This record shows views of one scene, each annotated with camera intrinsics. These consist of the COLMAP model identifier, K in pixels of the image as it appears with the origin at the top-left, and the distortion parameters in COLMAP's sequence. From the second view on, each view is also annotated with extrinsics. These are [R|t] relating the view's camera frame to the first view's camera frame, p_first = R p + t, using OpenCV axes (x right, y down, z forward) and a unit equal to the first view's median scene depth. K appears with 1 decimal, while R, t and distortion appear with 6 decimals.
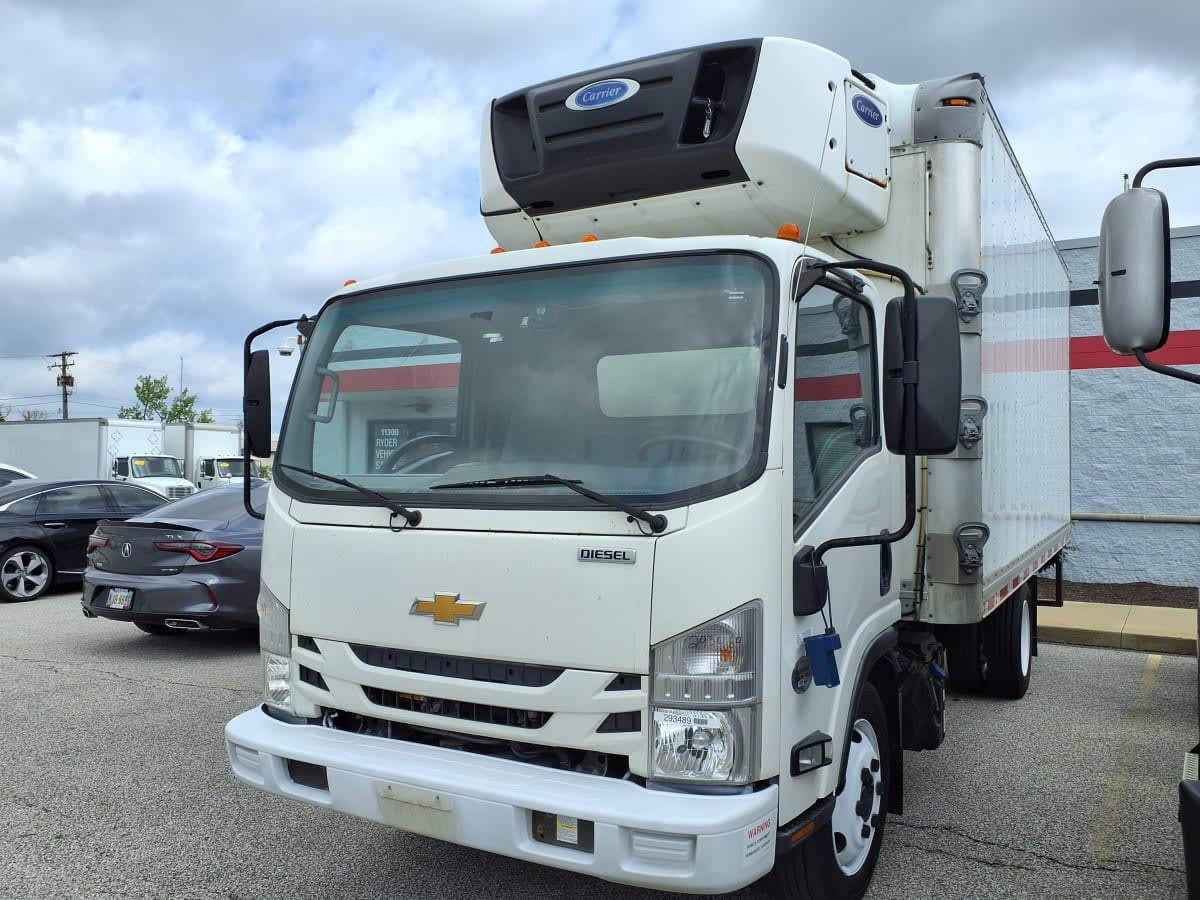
lens RADIAL K [[972.8, 0, 580.9], [0, 972.8, 464.3], [0, 0, 1]] dist [0.049350, -0.062866]
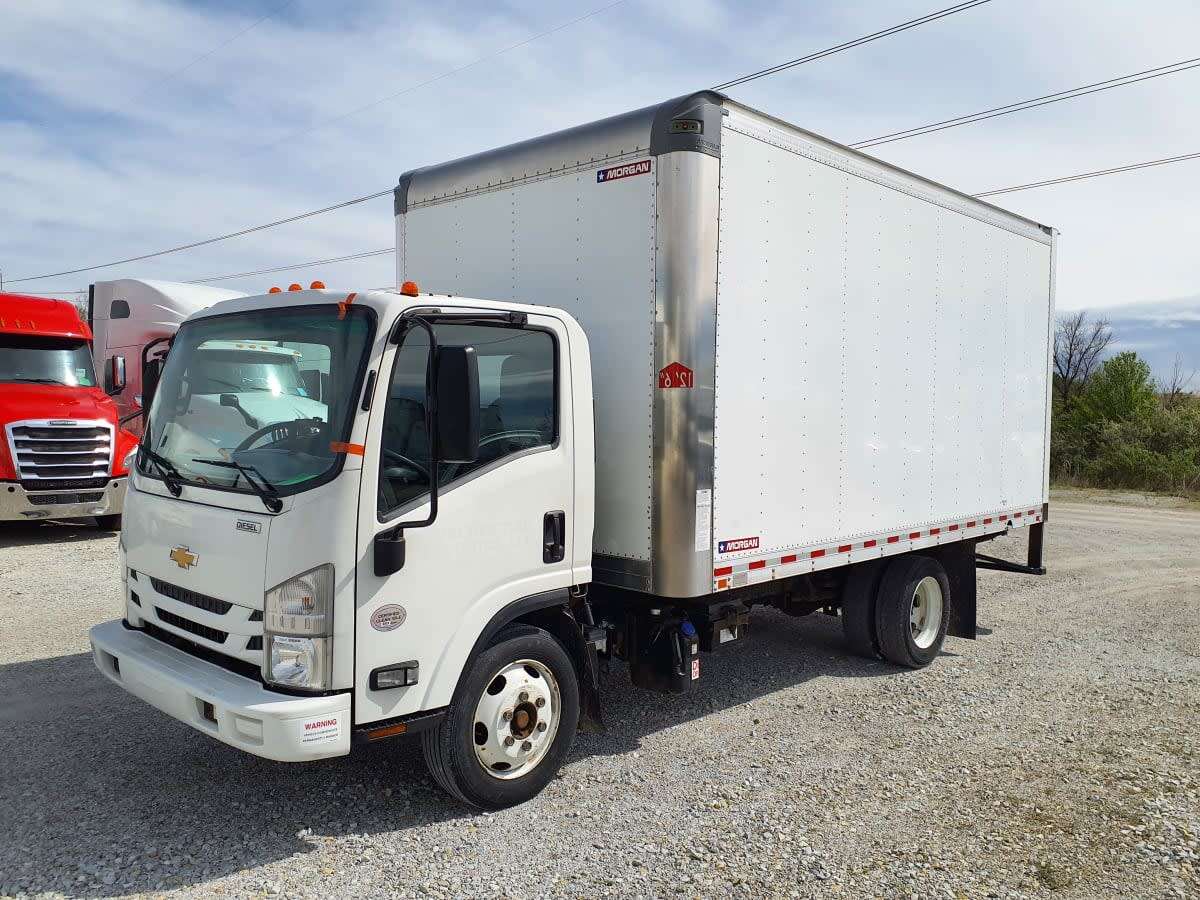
lens RADIAL K [[972.8, 0, 599.4], [0, 972.8, 458.1], [0, 0, 1]] dist [0.049350, -0.062866]
pose [[0.973079, 0.031769, -0.228271, 0.838975], [-0.018803, 0.998096, 0.058750, -0.098981], [0.229703, -0.052877, 0.971823, -0.262788]]
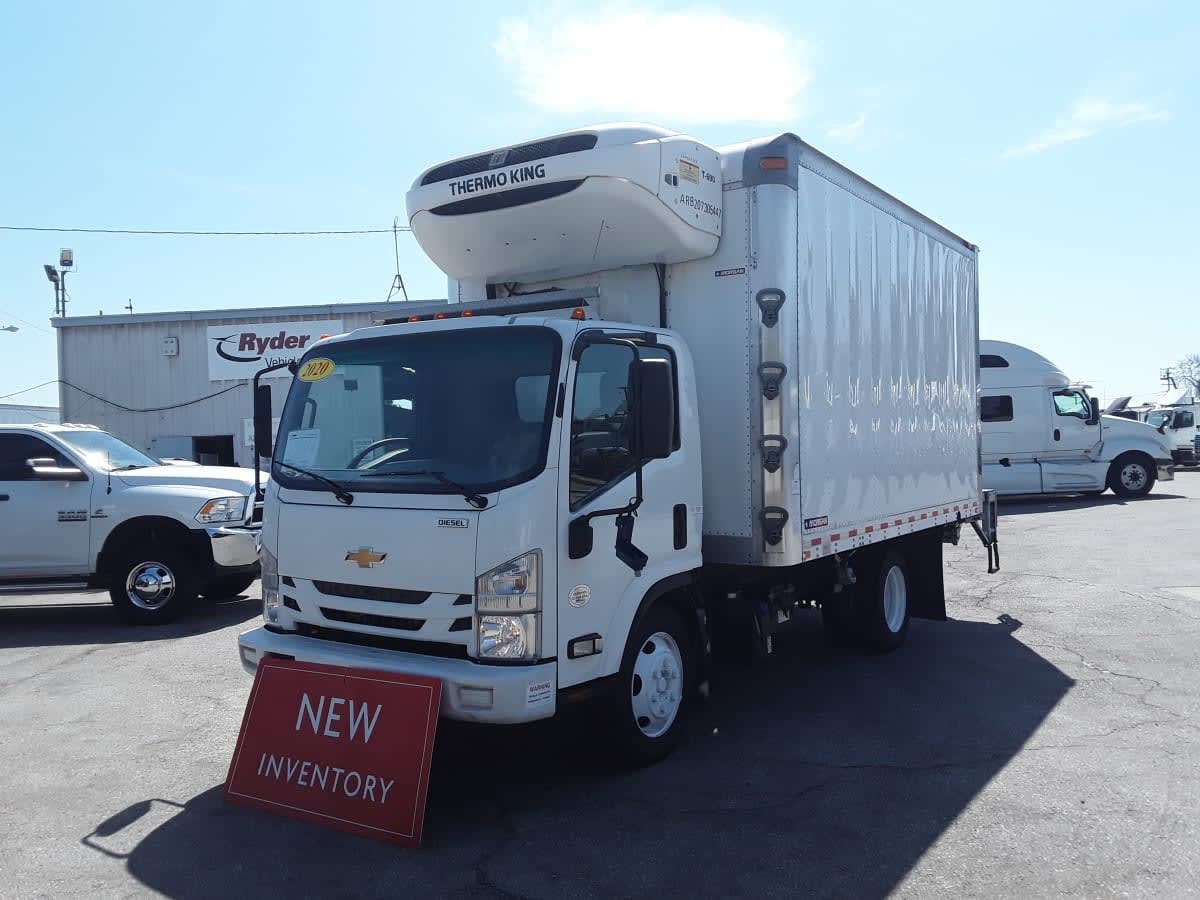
lens RADIAL K [[972.8, 0, 604.6], [0, 972.8, 447.3], [0, 0, 1]] dist [0.049350, -0.062866]
pose [[0.997660, -0.012221, -0.067276, 0.385342], [0.013010, 0.999851, 0.011305, -0.045537], [0.067127, -0.012154, 0.997670, -0.591480]]
